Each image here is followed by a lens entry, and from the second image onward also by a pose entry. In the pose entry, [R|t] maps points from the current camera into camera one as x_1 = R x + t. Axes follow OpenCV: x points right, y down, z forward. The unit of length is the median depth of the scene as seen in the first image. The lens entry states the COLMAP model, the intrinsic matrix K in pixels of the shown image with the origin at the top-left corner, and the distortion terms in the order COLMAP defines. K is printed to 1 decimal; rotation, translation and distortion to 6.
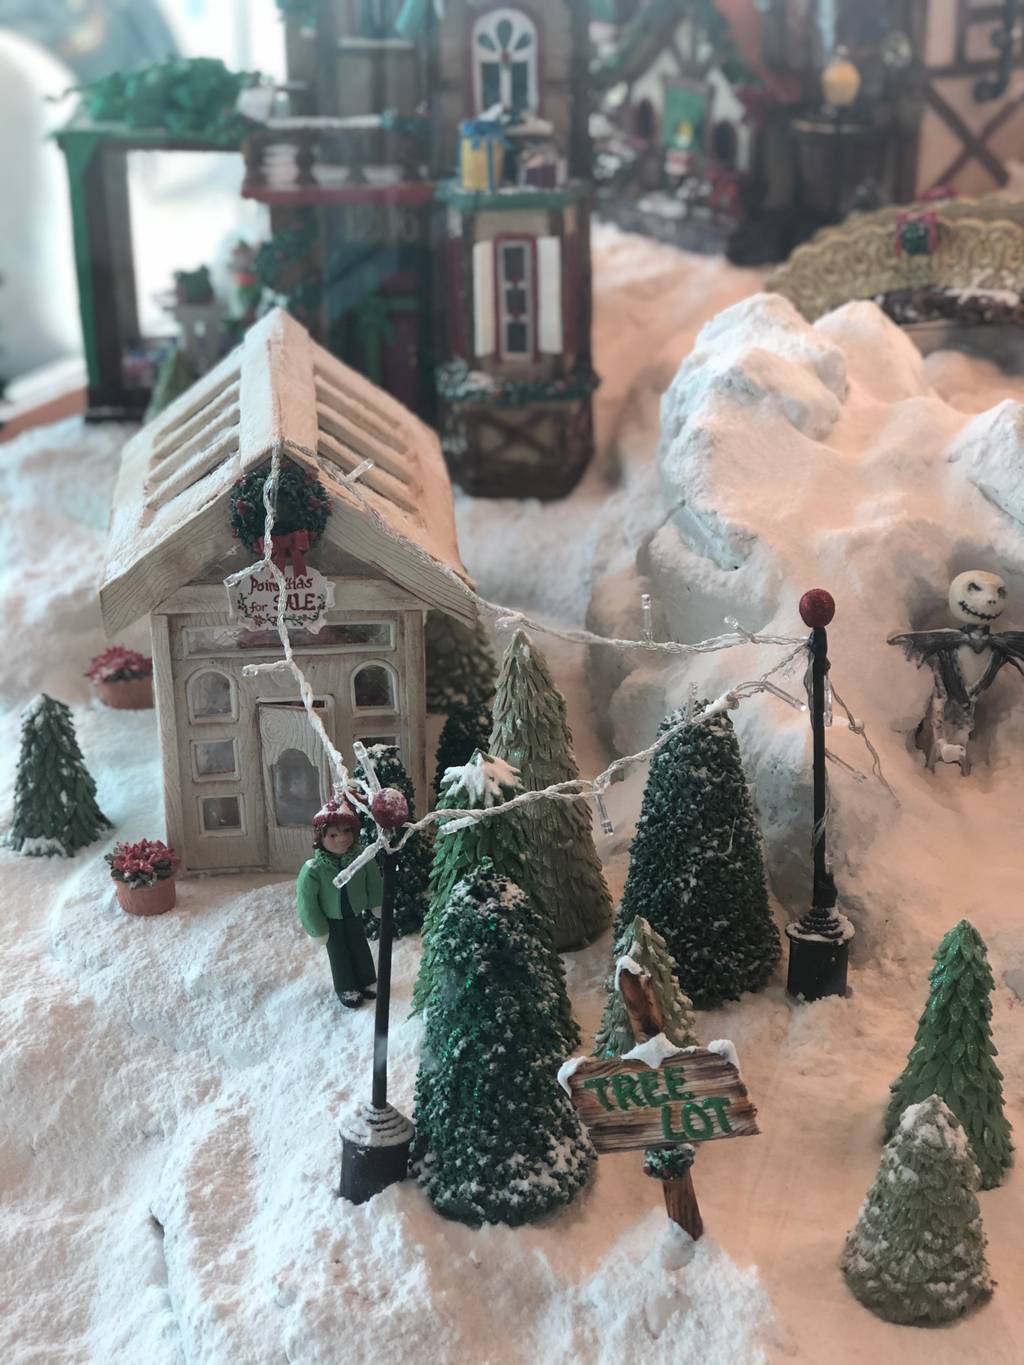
lens RADIAL K [[2311.1, 0, 512.0], [0, 2311.1, 682.5], [0, 0, 1]] dist [0.056896, 0.183061]
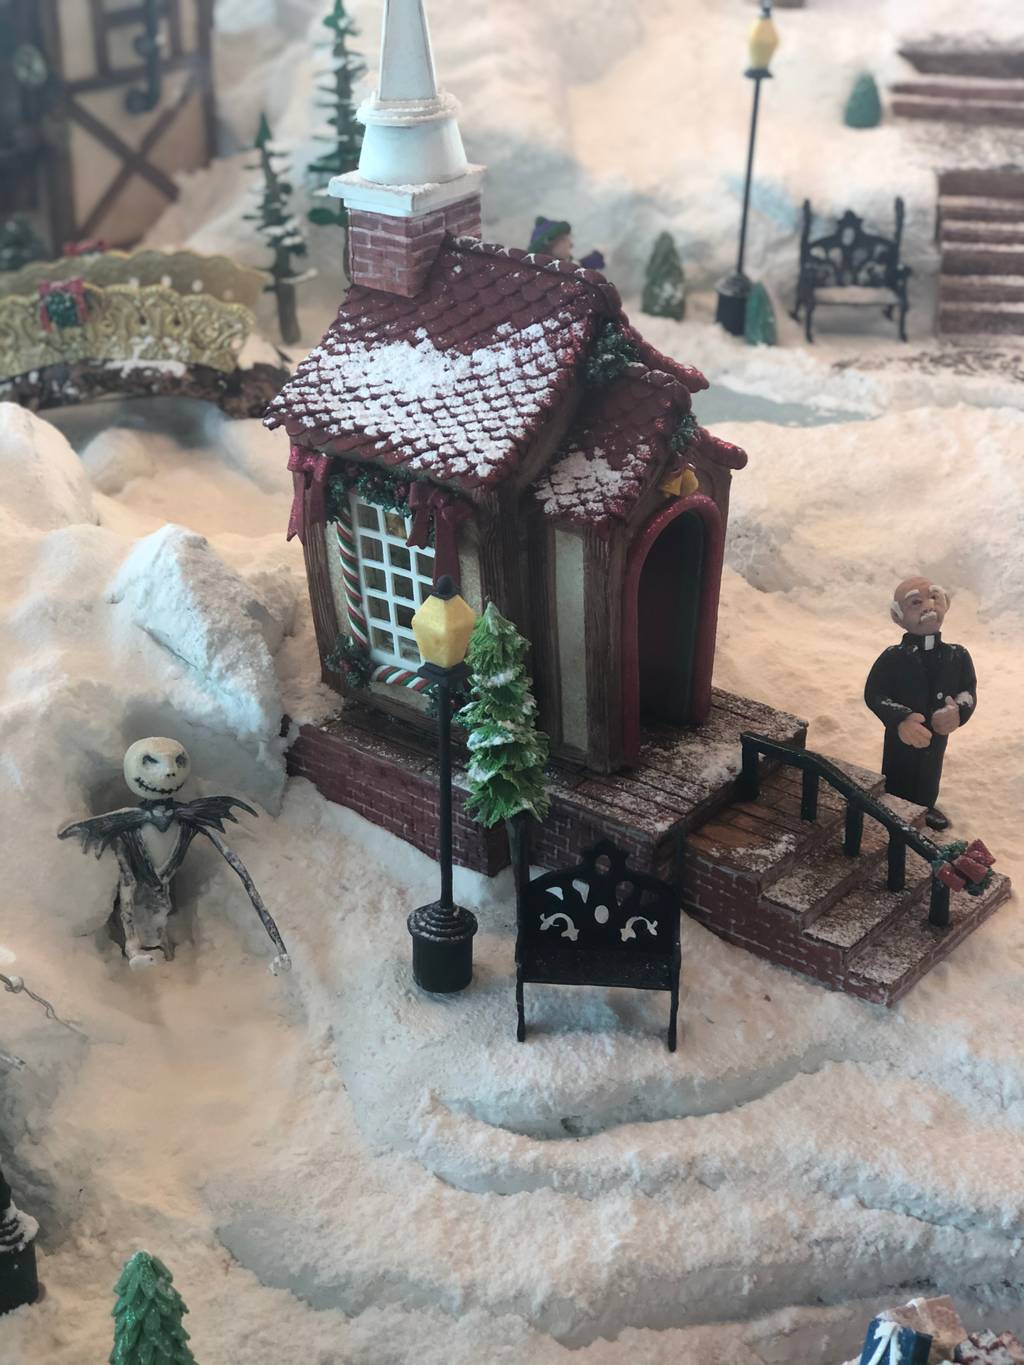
lens RADIAL K [[2311.1, 0, 512.0], [0, 2311.1, 682.5], [0, 0, 1]] dist [0.056896, 0.183061]
pose [[0.951741, -0.130119, 0.277954, 0.087270], [0.112097, 0.990484, 0.079844, -0.123652], [-0.285698, -0.044833, 0.957271, 0.109531]]
